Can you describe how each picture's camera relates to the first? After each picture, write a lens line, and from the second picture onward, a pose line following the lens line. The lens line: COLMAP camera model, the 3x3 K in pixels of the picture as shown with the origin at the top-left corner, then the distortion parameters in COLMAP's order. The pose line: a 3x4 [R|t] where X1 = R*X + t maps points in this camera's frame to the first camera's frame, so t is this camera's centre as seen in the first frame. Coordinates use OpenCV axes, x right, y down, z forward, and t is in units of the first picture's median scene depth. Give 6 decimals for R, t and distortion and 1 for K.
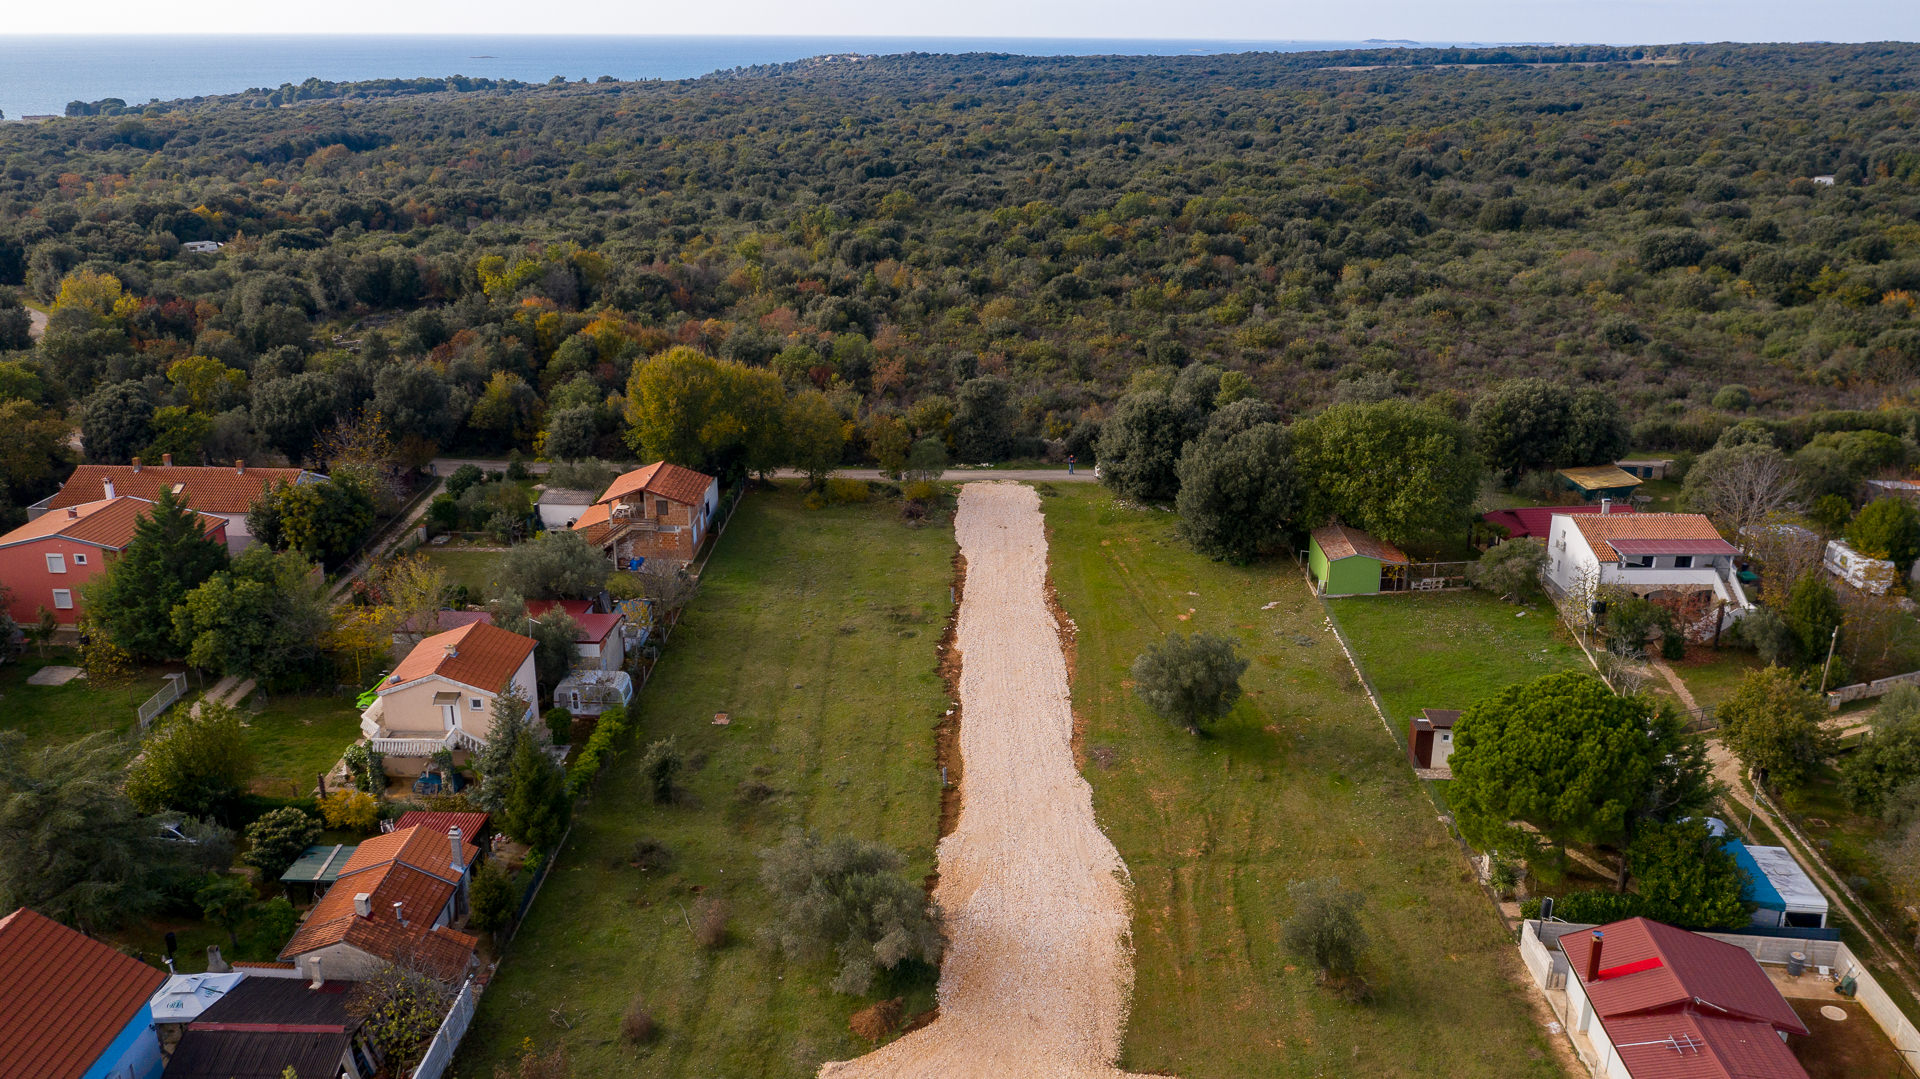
lens RADIAL K [[1517.1, 0, 954.0], [0, 1517.1, 538.4], [0, 0, 1]] dist [-0.030470, 0.011846]
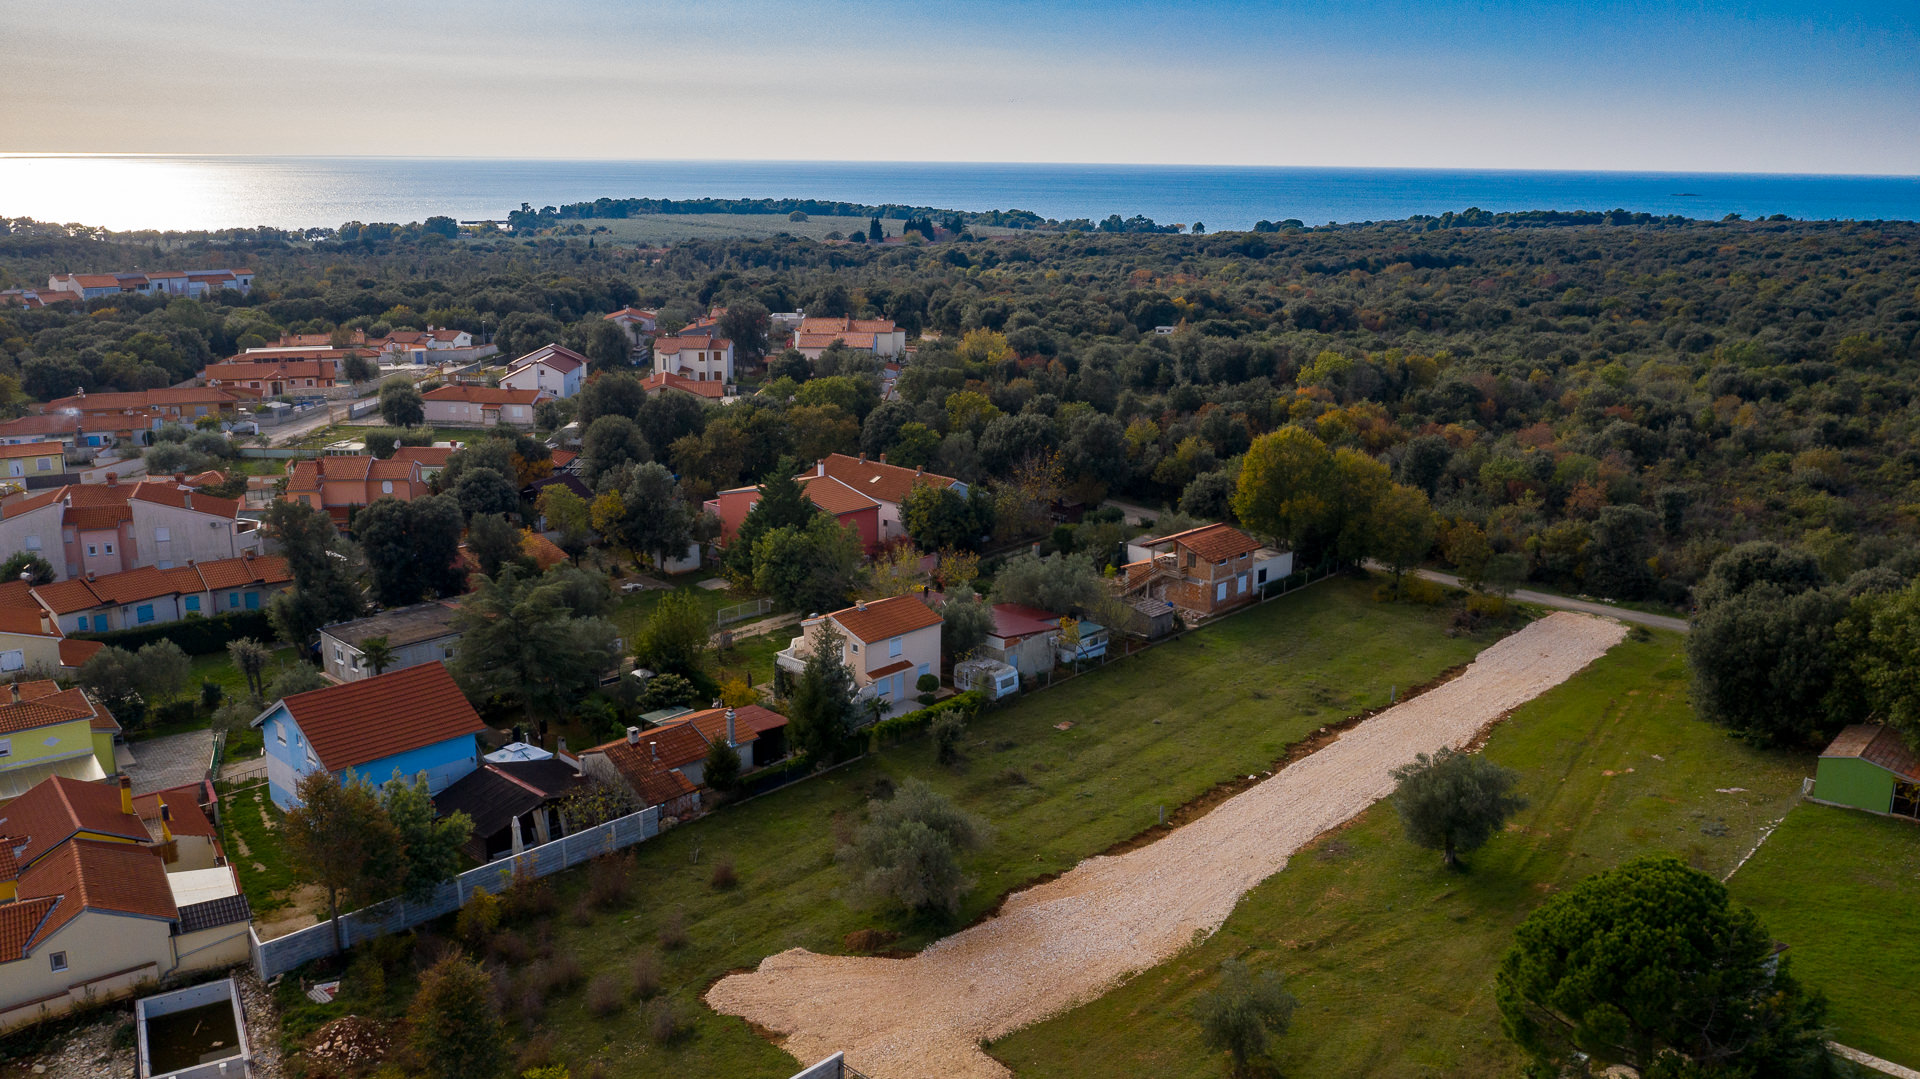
lens RADIAL K [[1517.1, 0, 954.0], [0, 1517.1, 538.4], [0, 0, 1]] dist [-0.030470, 0.011846]
pose [[0.733269, 0.163807, -0.659912, 0.412093], [-0.218874, 0.975753, -0.000998, 0.003031], [0.643747, 0.145169, 0.751342, 0.073033]]
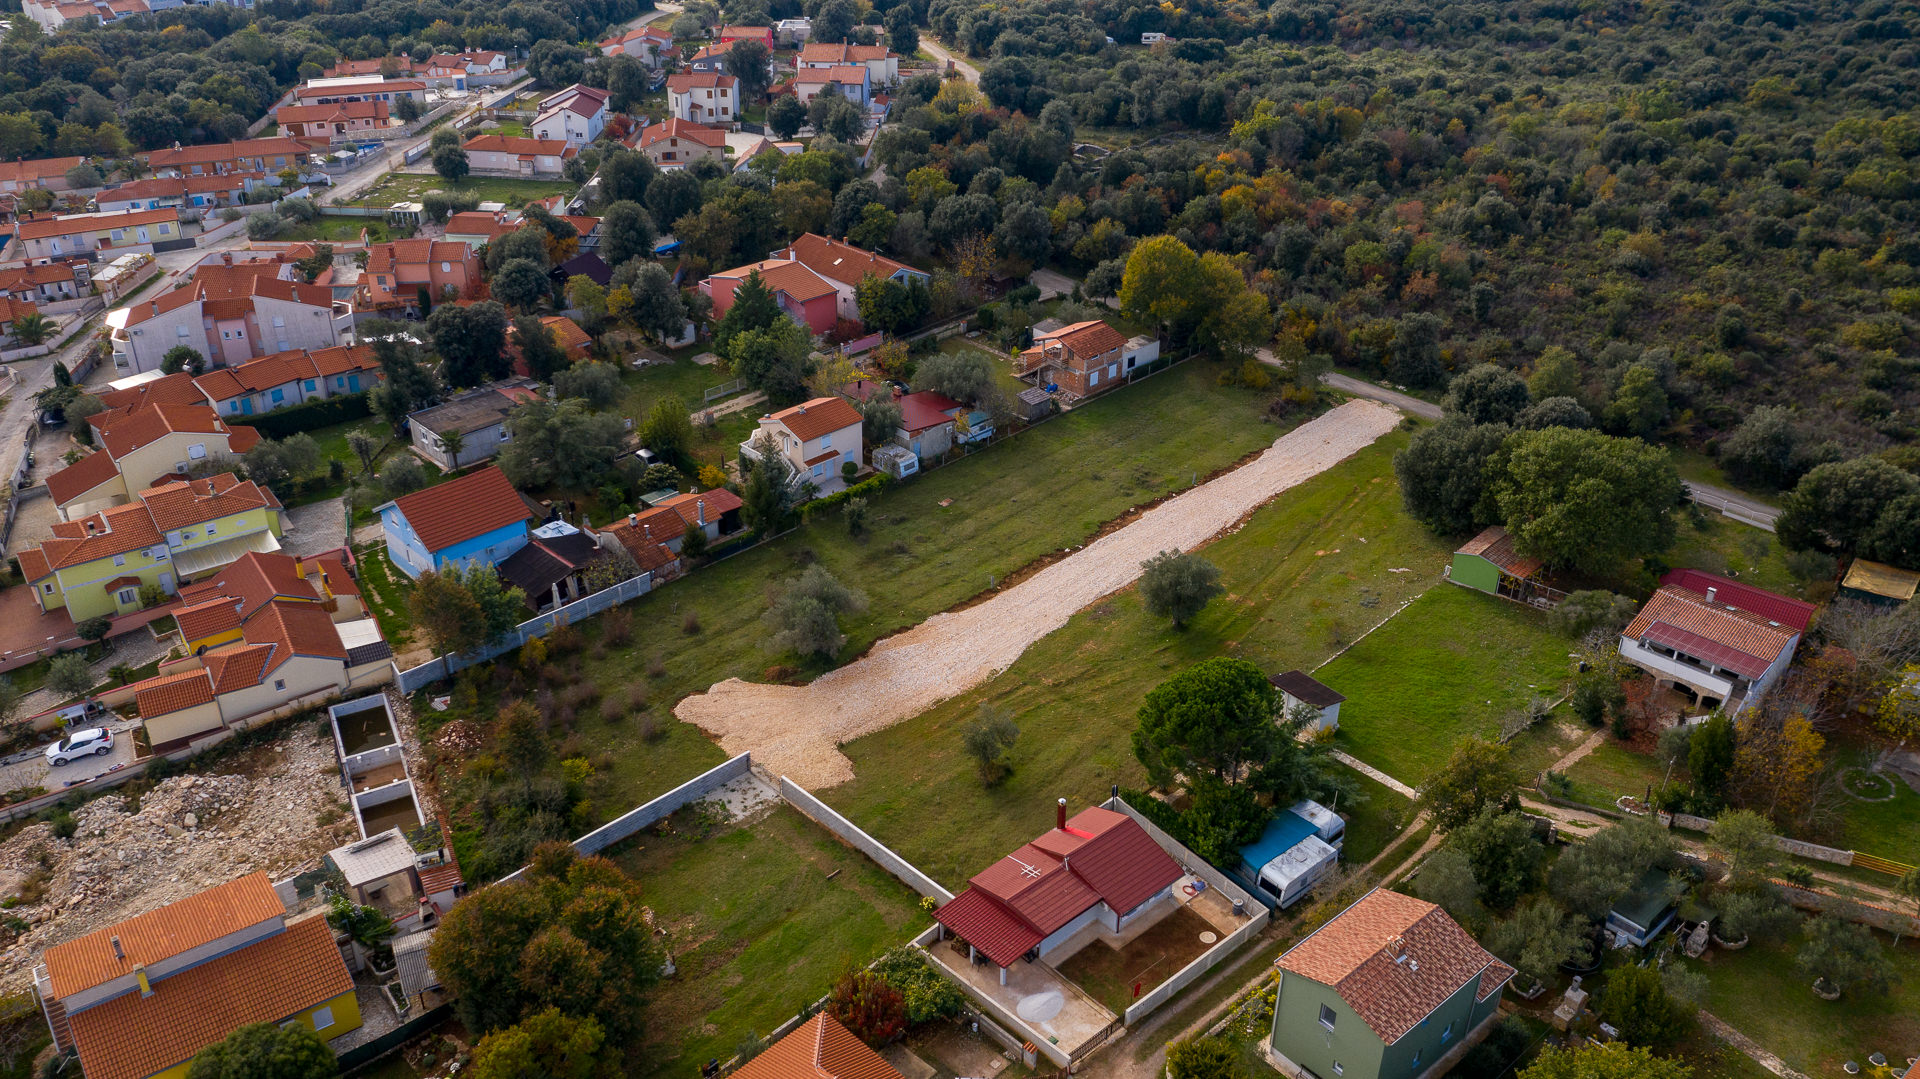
lens RADIAL K [[1517.1, 0, 954.0], [0, 1517.1, 538.4], [0, 0, 1]] dist [-0.030470, 0.011846]
pose [[0.706497, 0.340488, -0.620427, 0.679142], [-0.226865, 0.939357, 0.257179, -0.202648], [0.670369, -0.040944, 0.740898, -0.118180]]
